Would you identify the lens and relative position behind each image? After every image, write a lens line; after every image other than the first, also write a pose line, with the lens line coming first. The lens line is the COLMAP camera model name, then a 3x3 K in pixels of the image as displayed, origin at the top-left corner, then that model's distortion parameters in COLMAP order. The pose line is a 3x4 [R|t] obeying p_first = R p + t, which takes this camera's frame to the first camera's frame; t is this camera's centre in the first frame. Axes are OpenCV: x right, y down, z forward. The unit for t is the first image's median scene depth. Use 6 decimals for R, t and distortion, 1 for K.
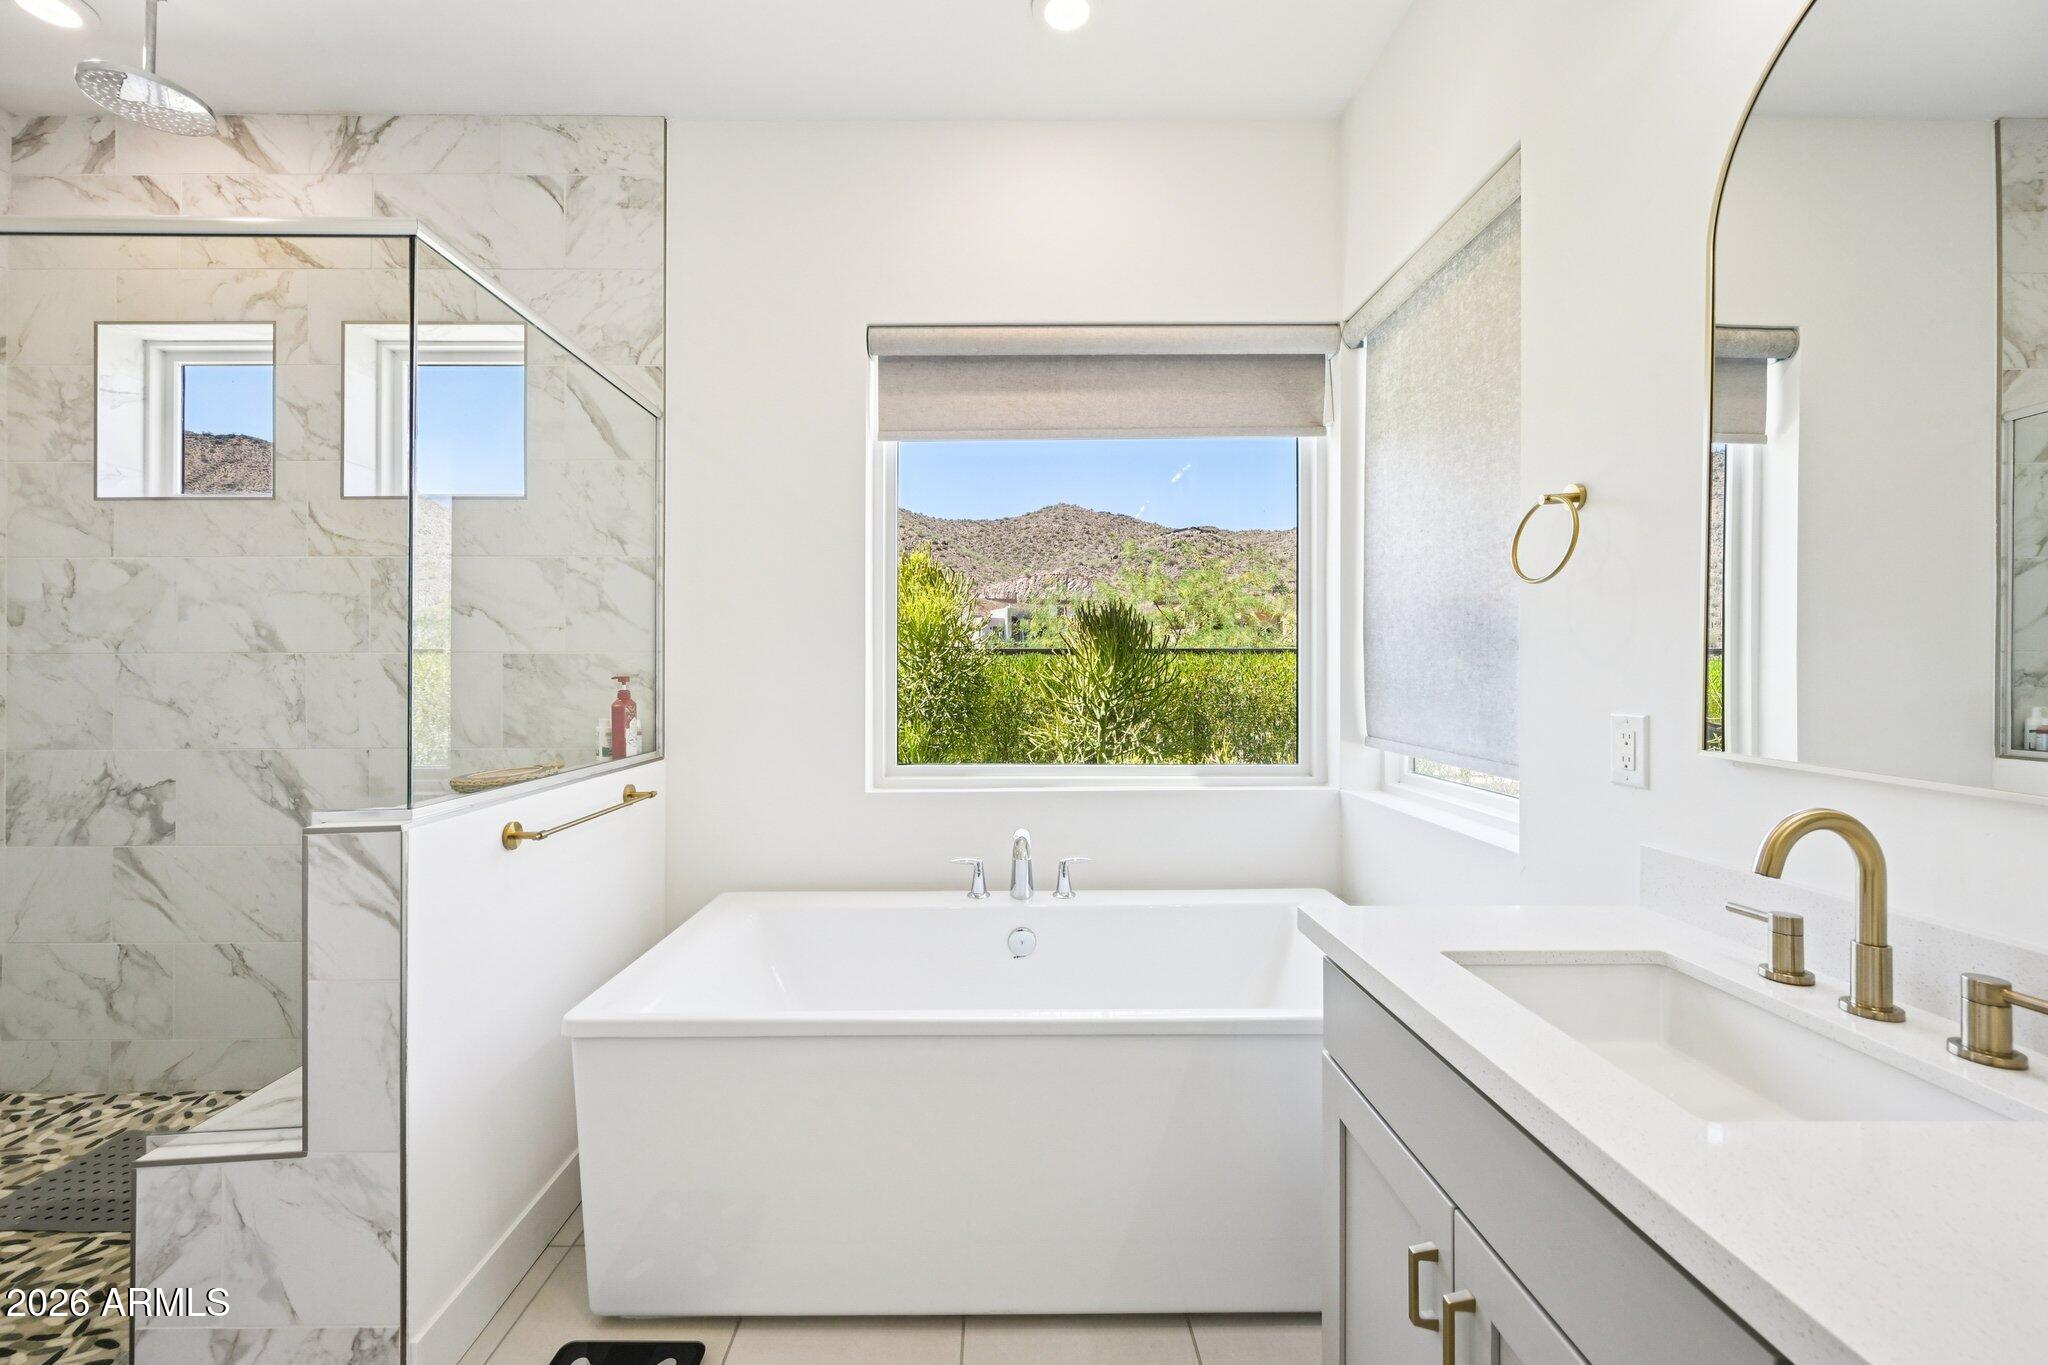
lens RADIAL K [[802.8, 0, 1005.1], [0, 802.8, 668.5], [0, 0, 1]] dist [0.000817, -0.000129]
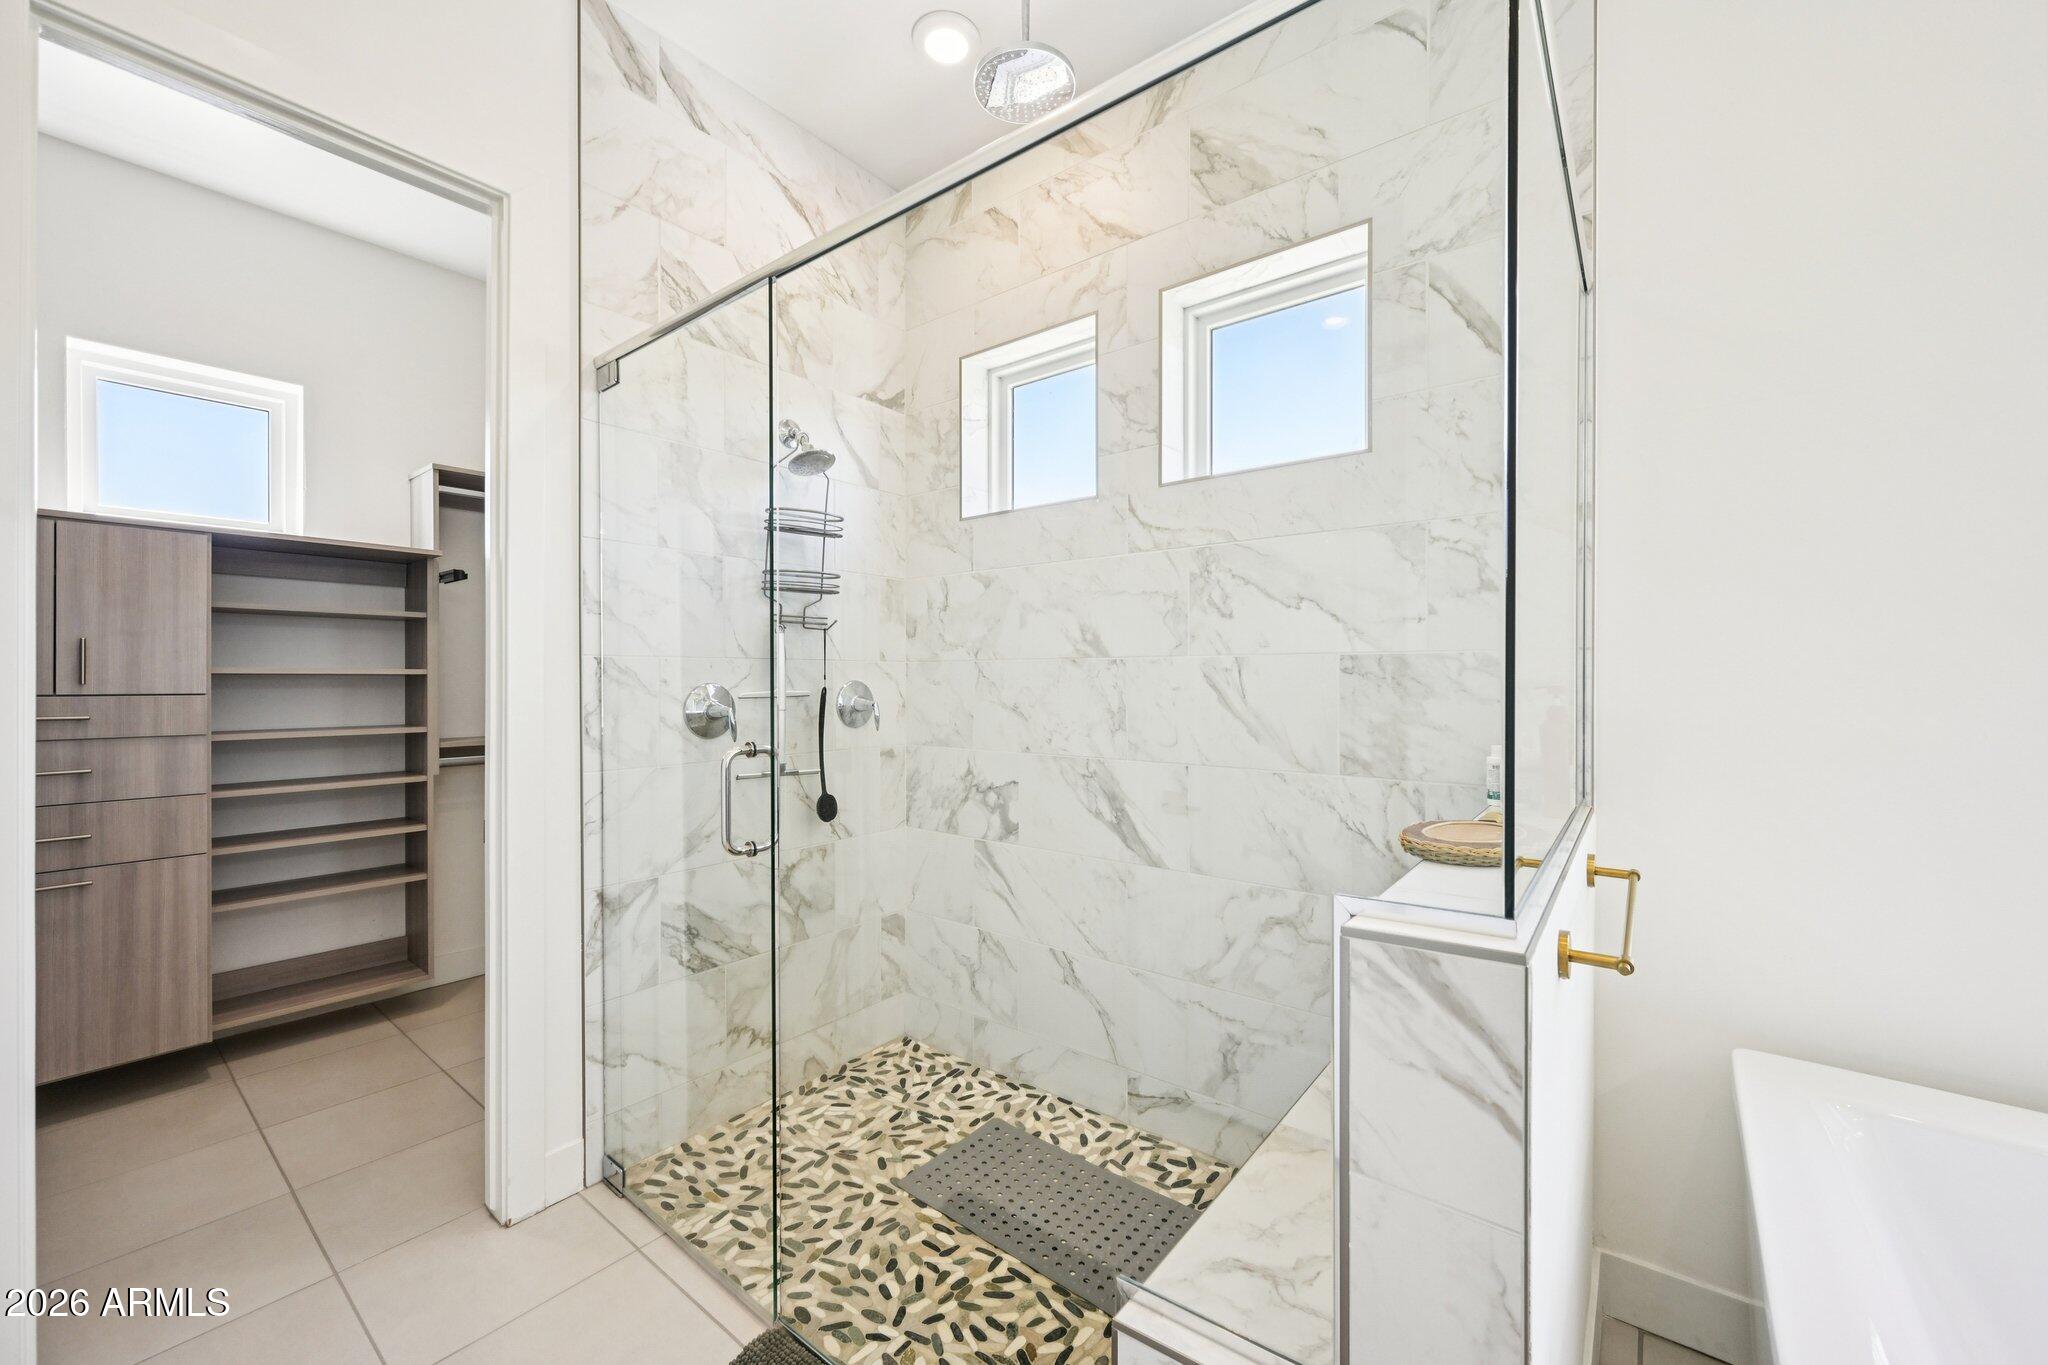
lens RADIAL K [[789.2, 0, 1025.0], [0, 789.2, 689.3], [0, 0, 1]] dist [-0.000840, 0.000049]
pose [[0.782588, 0.010443, -0.622452, -0.392684], [0.000200, 0.999855, 0.017027, 0.001892], [0.622540, -0.013449, 0.782473, 0.209372]]
